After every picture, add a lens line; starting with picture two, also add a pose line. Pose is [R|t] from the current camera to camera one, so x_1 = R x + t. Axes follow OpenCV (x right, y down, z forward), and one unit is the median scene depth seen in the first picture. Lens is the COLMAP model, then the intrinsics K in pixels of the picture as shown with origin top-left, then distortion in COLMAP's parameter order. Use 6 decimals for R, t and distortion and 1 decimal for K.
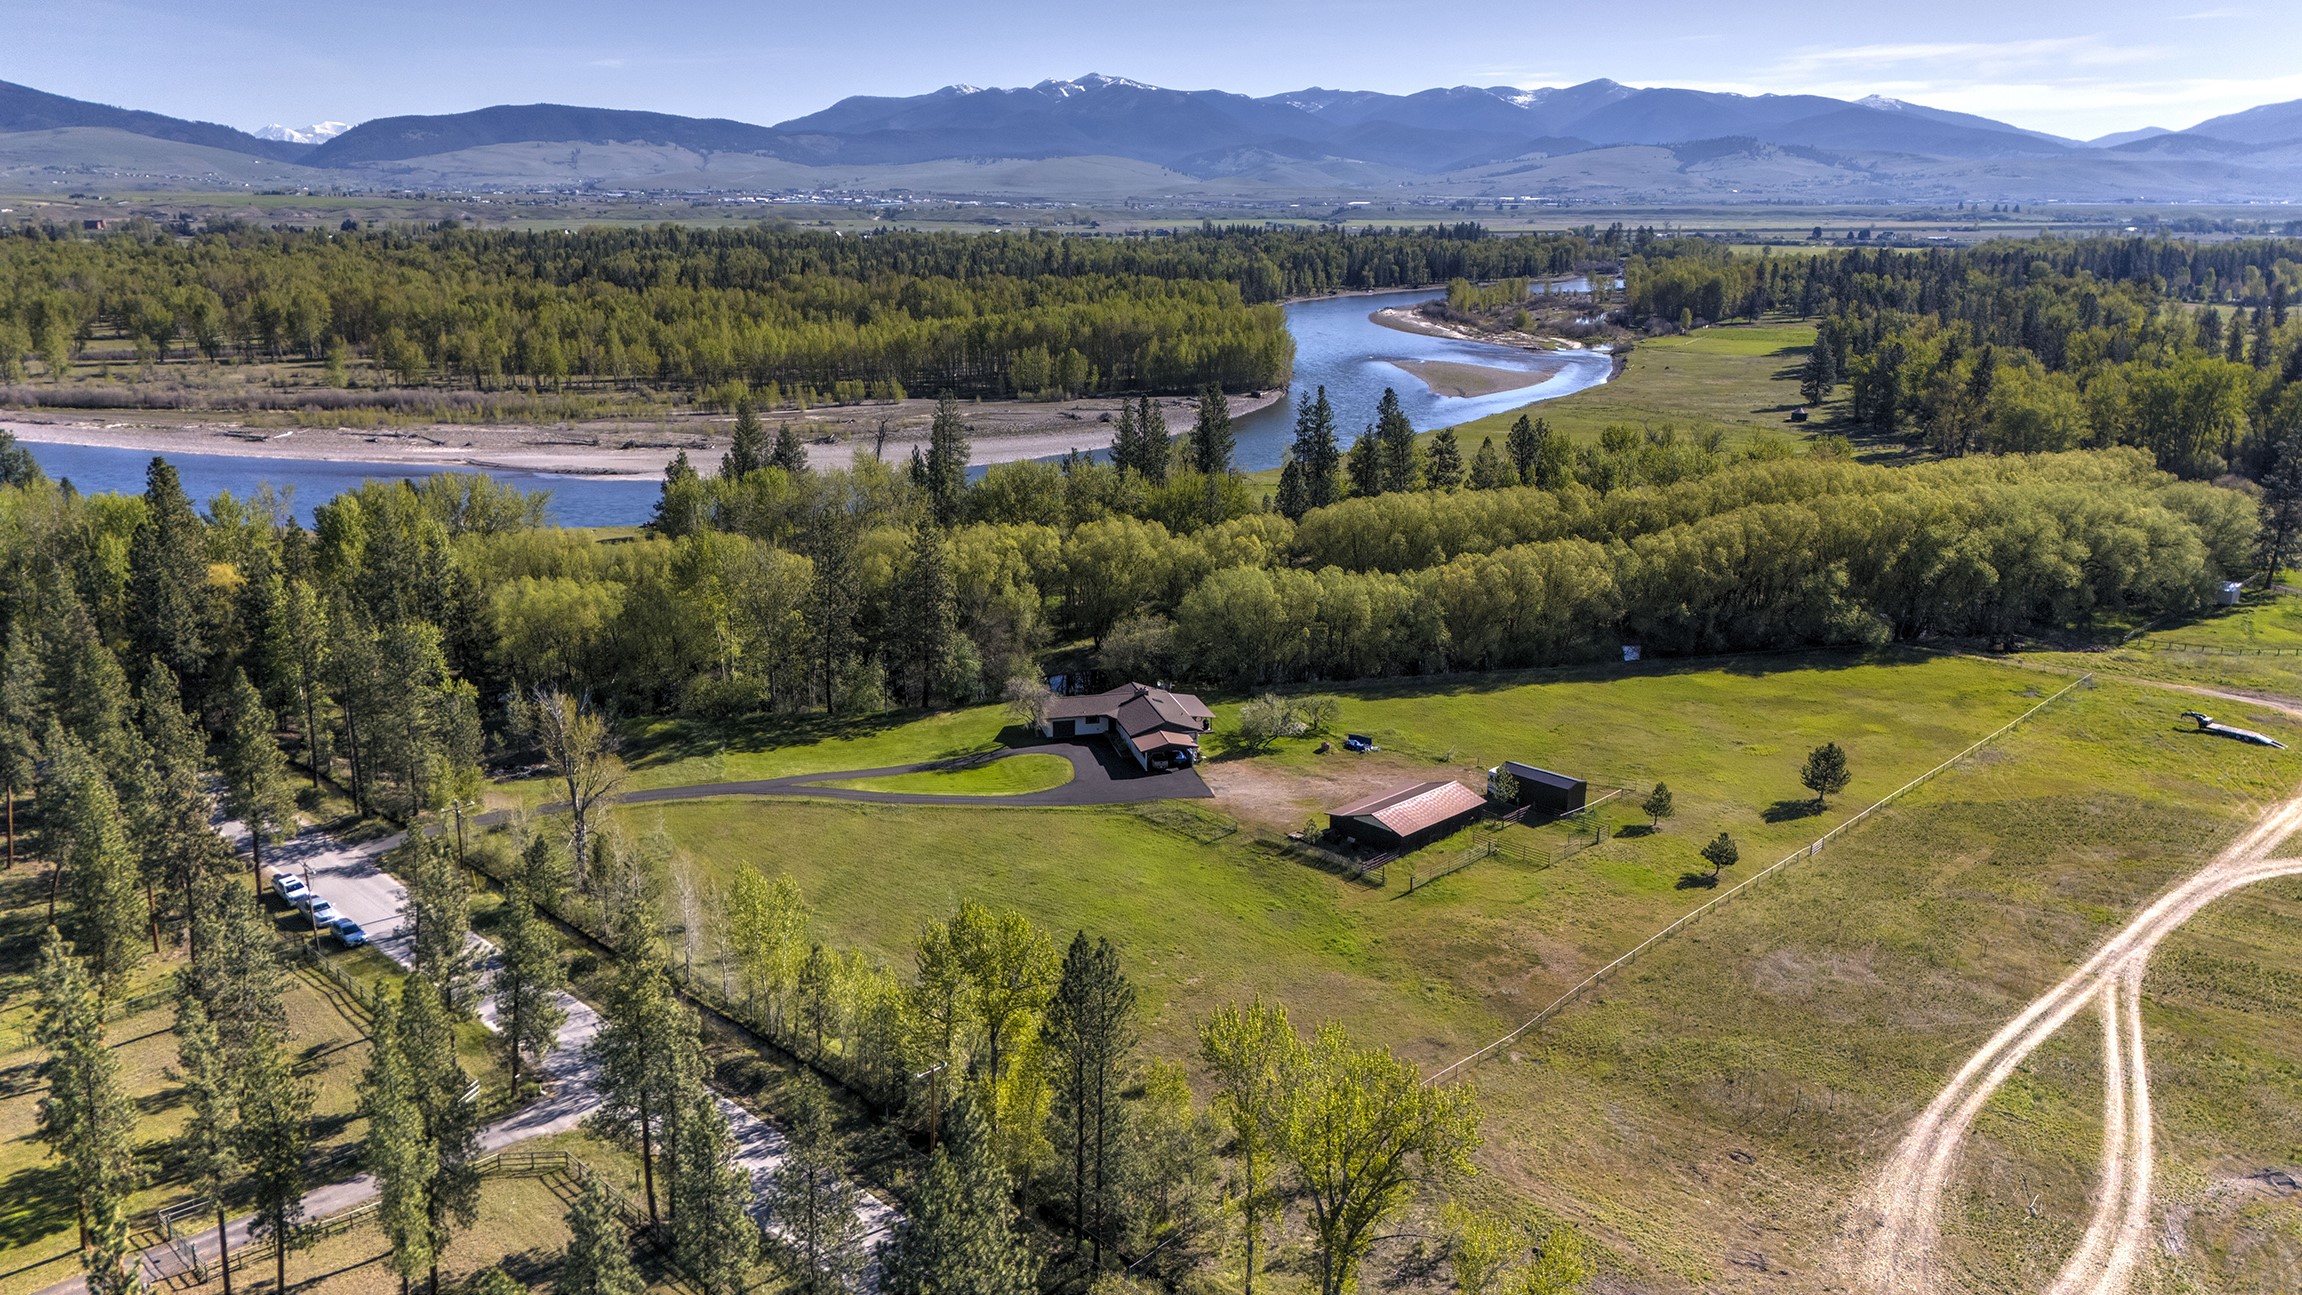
lens RADIAL K [[1674.3, 0, 1151.0], [0, 1674.3, 647.5], [0, 0, 1]] dist [0.106221, -0.118303]
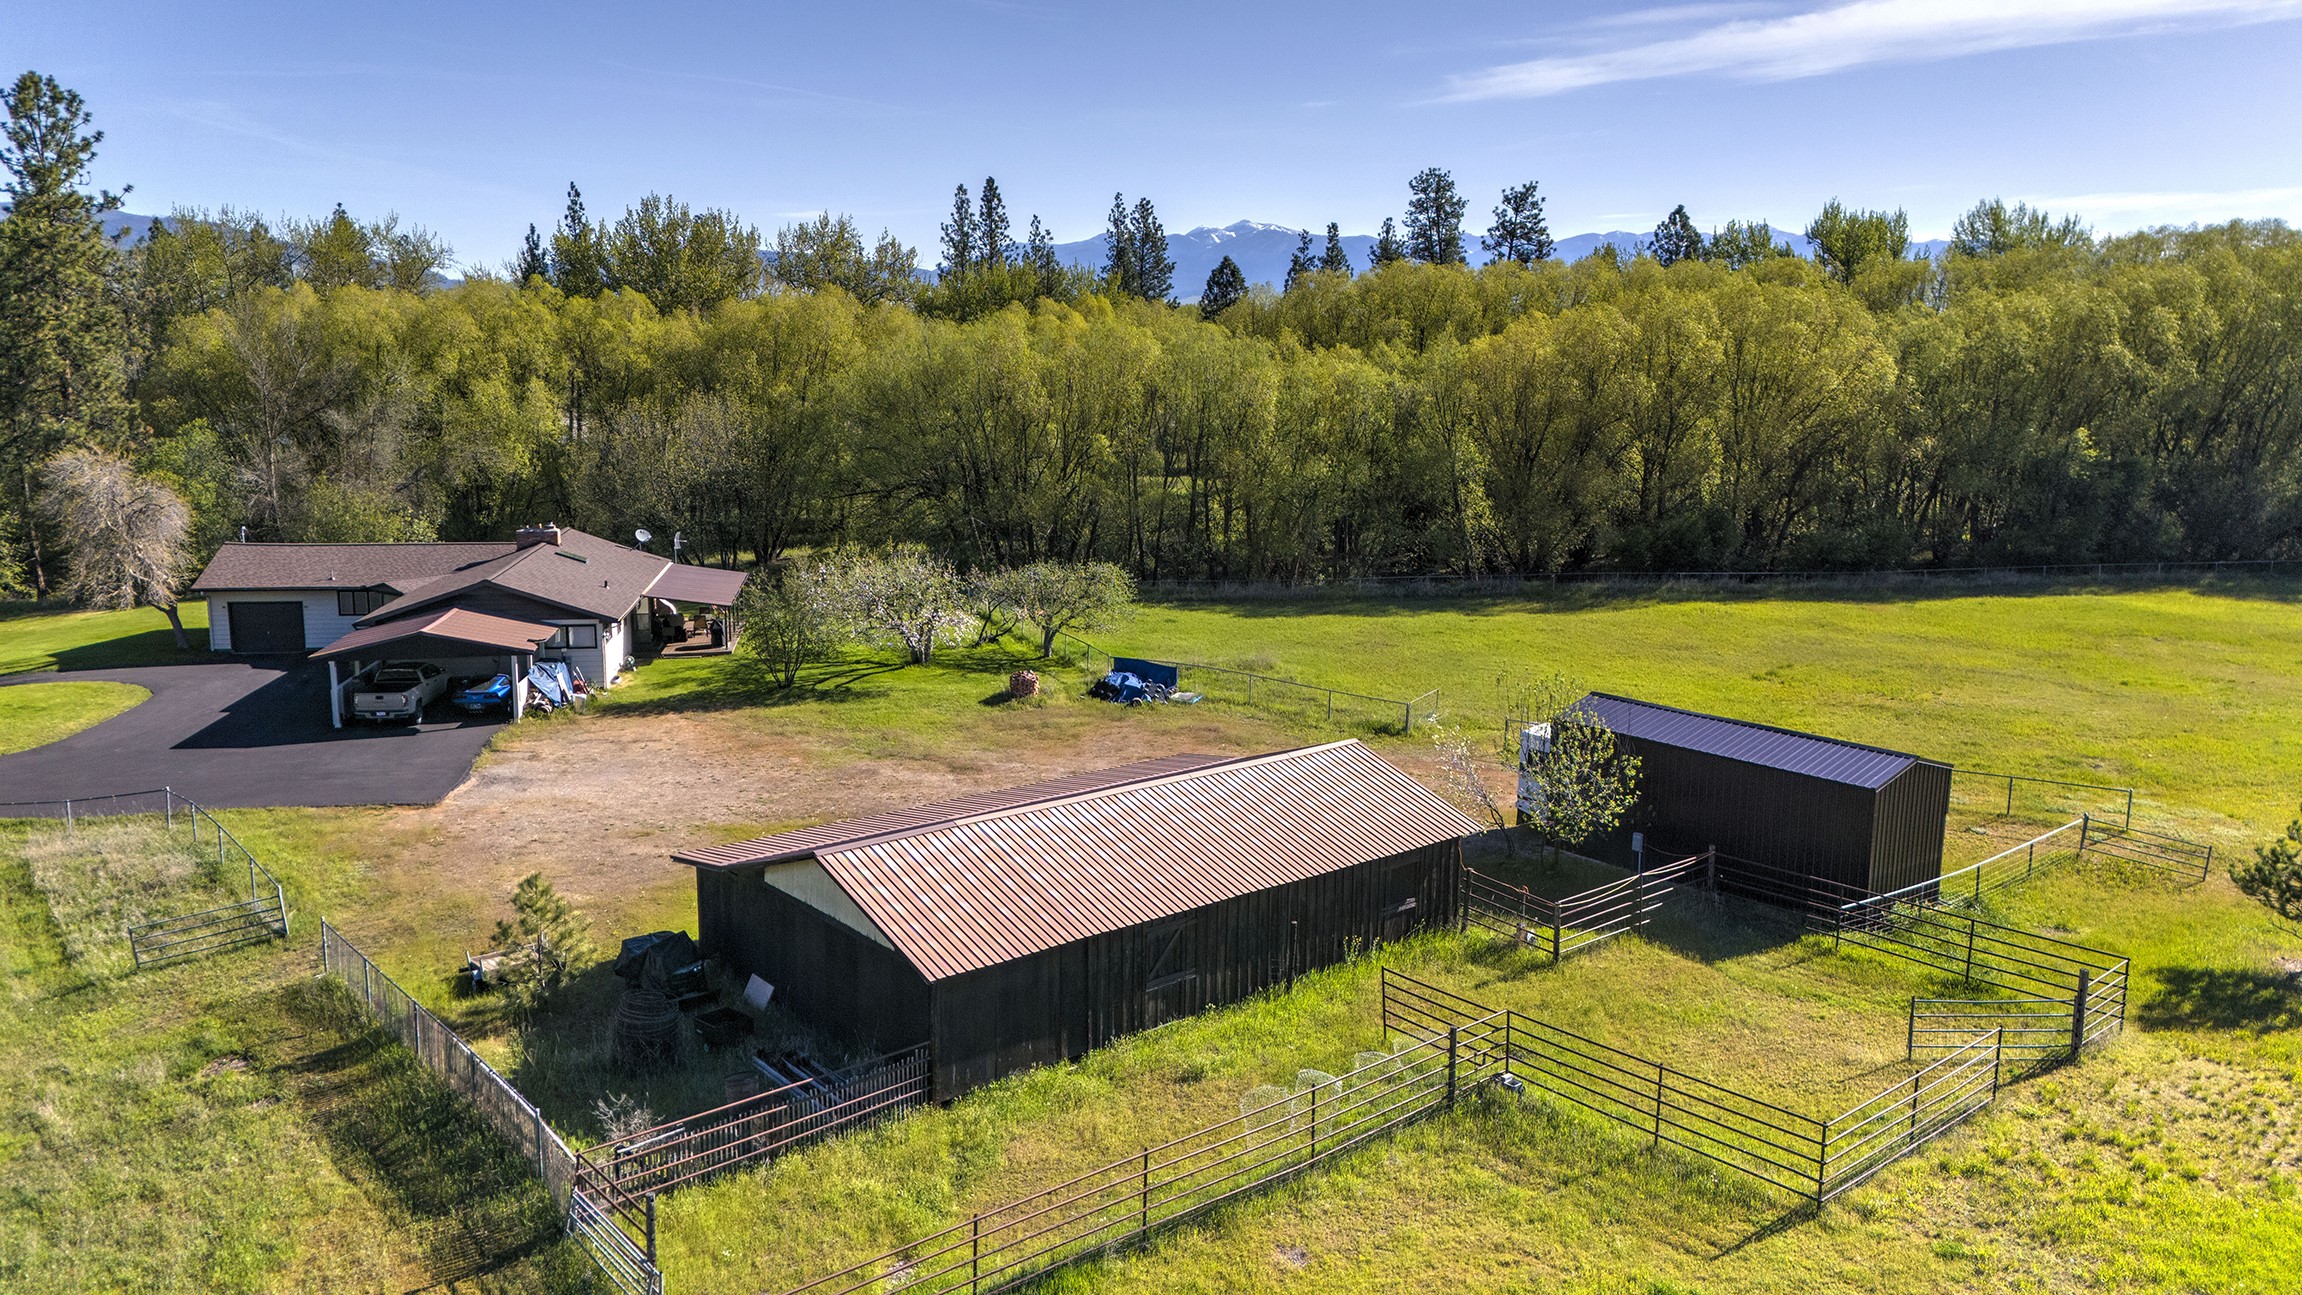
lens RADIAL K [[1674.3, 0, 1151.0], [0, 1674.3, 647.5], [0, 0, 1]] dist [0.106221, -0.118303]
pose [[0.996164, 0.020419, -0.085090, 0.116716], [-0.027284, 0.996396, -0.080315, 0.057808], [0.083143, 0.082328, 0.993131, 0.521946]]
